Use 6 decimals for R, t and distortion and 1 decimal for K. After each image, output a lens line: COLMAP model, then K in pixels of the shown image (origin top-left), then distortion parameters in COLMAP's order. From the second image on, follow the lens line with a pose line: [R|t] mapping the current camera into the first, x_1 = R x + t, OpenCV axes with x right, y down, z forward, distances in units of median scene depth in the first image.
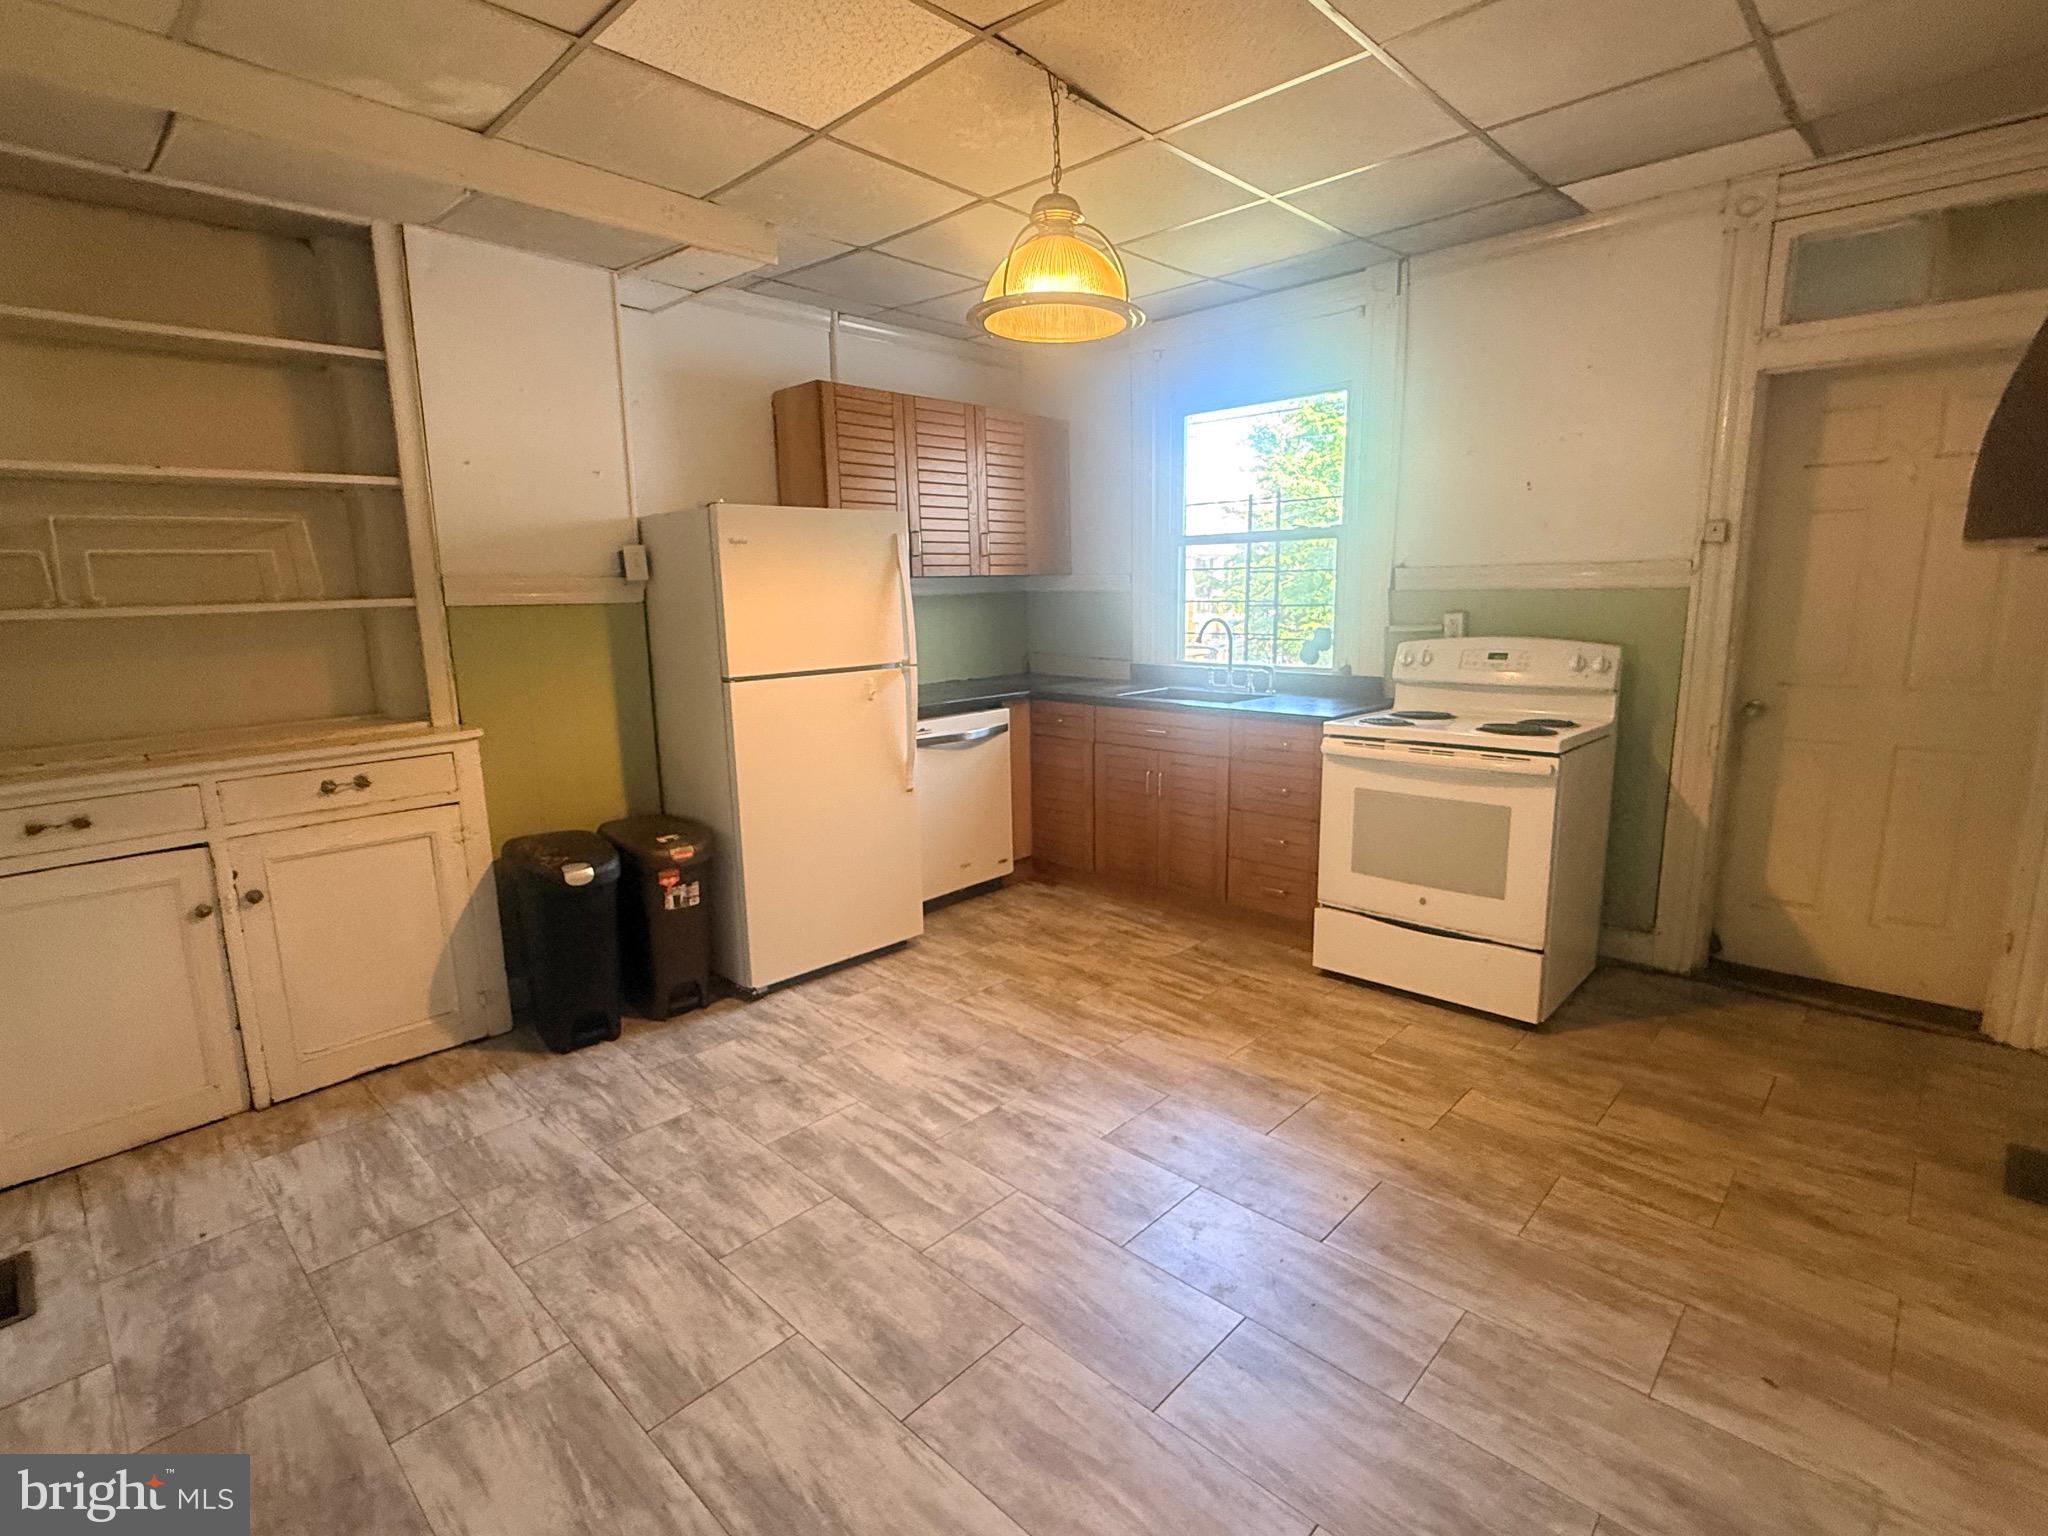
lens RADIAL K [[965.8, 0, 947.5], [0, 965.8, 765.8], [0, 0, 1]] dist [-0.002941, 0.000947]
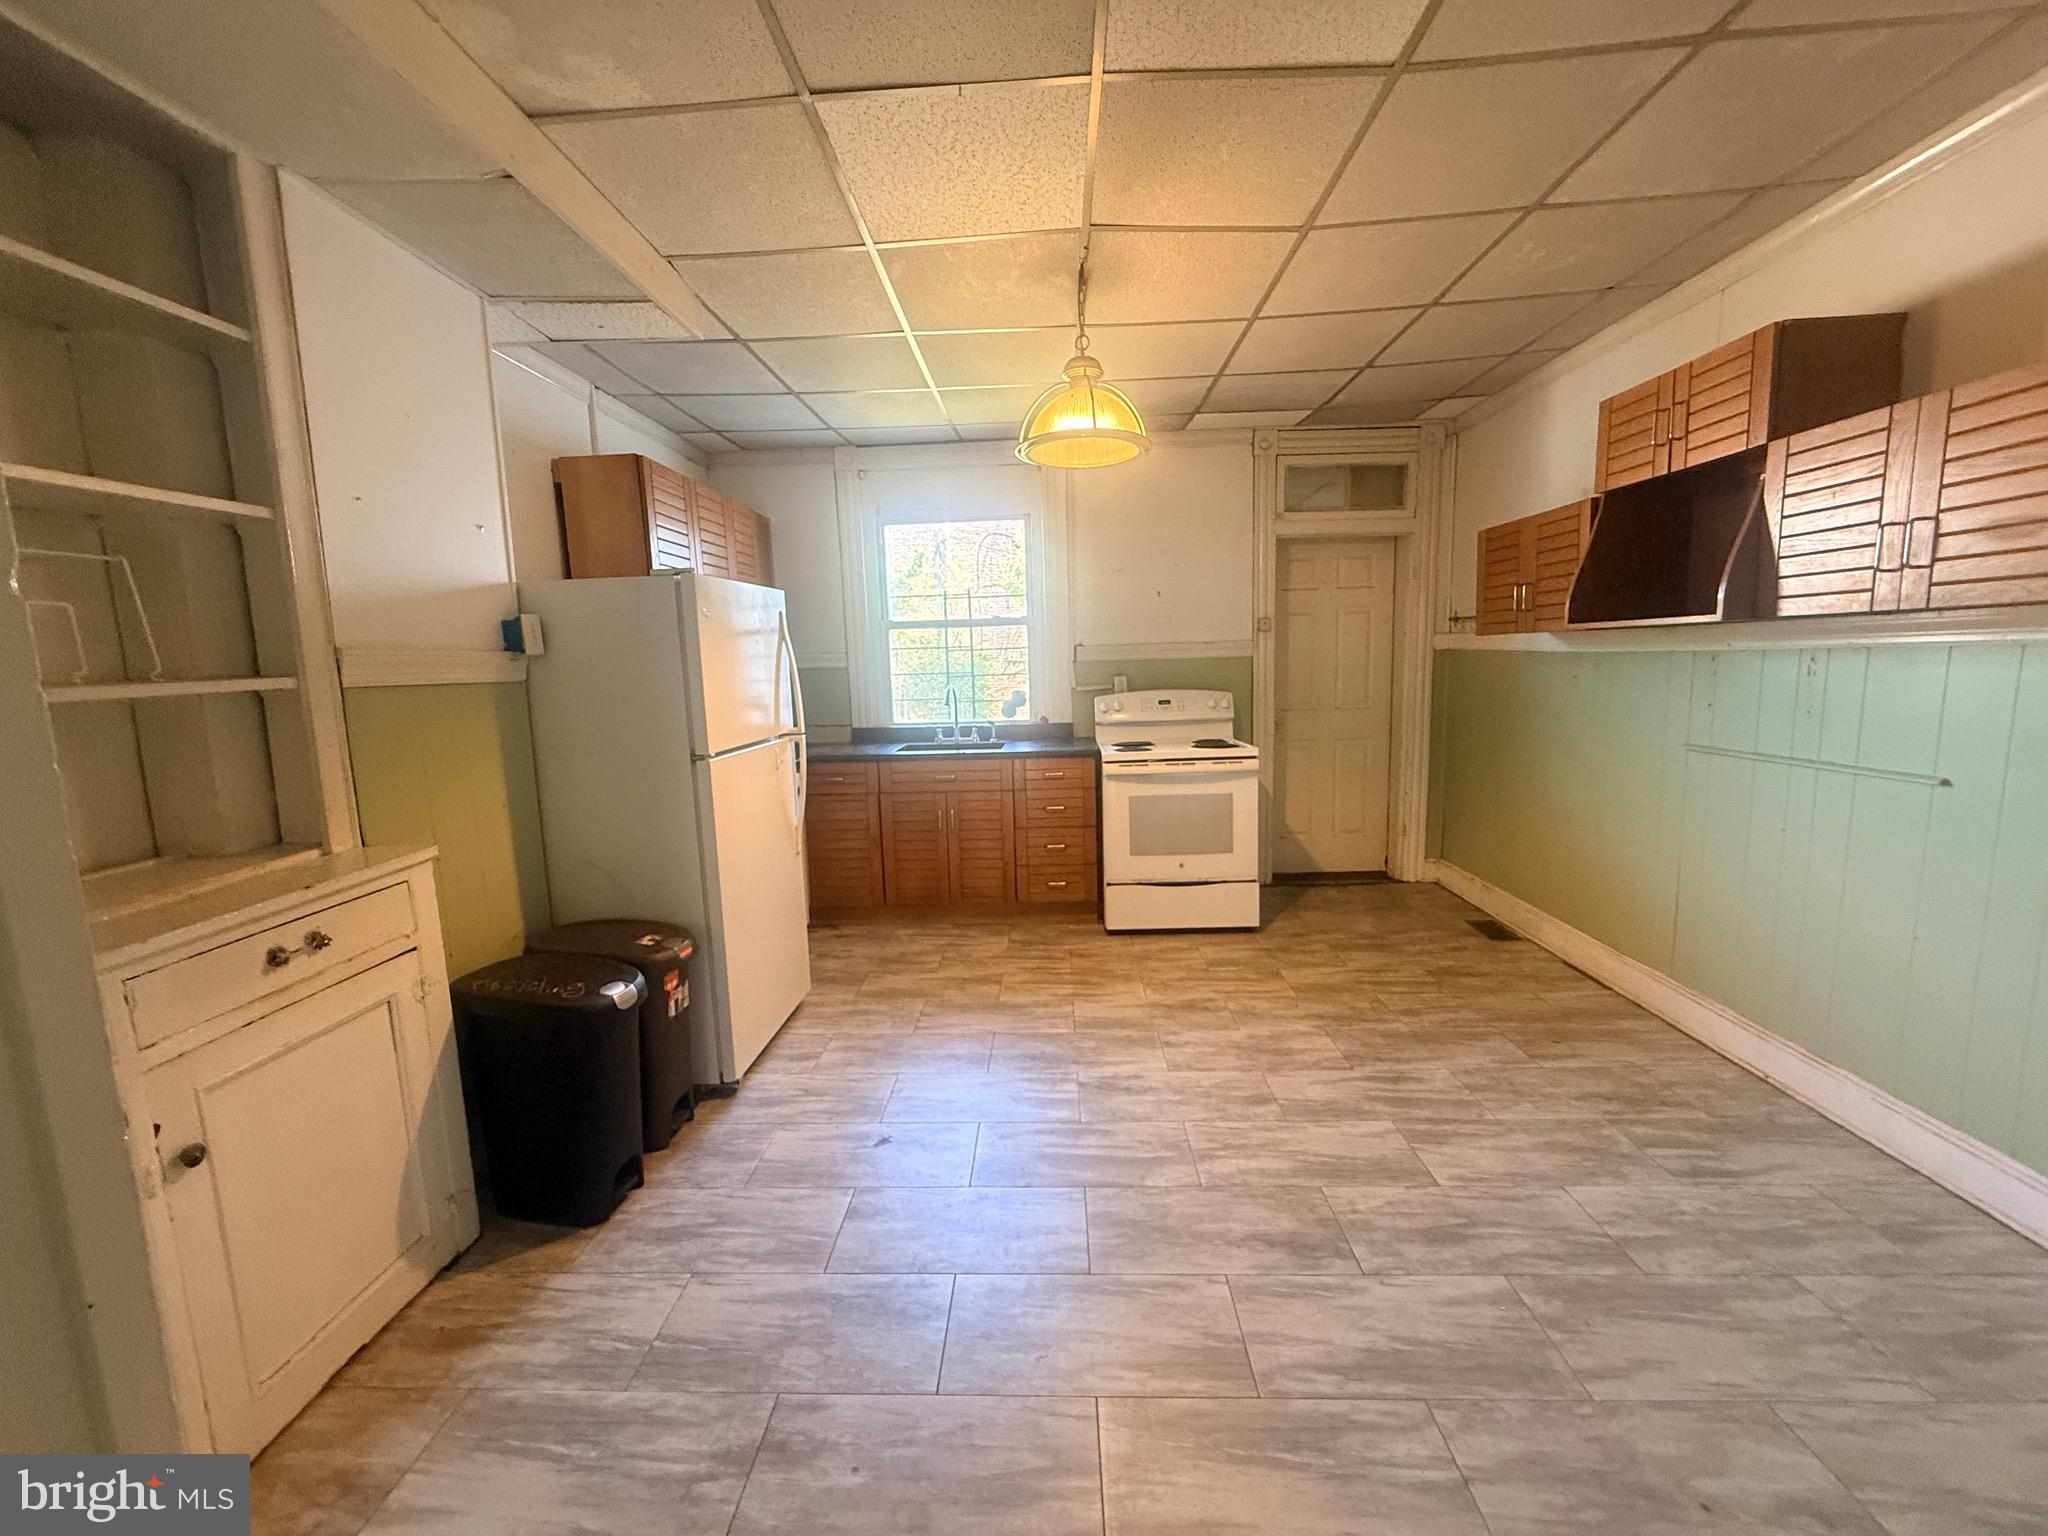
lens RADIAL K [[826.3, 0, 1005.4], [0, 826.3, 768.0], [0, 0, 1]] dist [-0.001088, 0.000037]
pose [[0.749574, -0.092759, 0.655389, -0.570059], [0.137862, 0.990297, -0.017515, -0.025157], [-0.647405, 0.103482, 0.755088, 0.209960]]
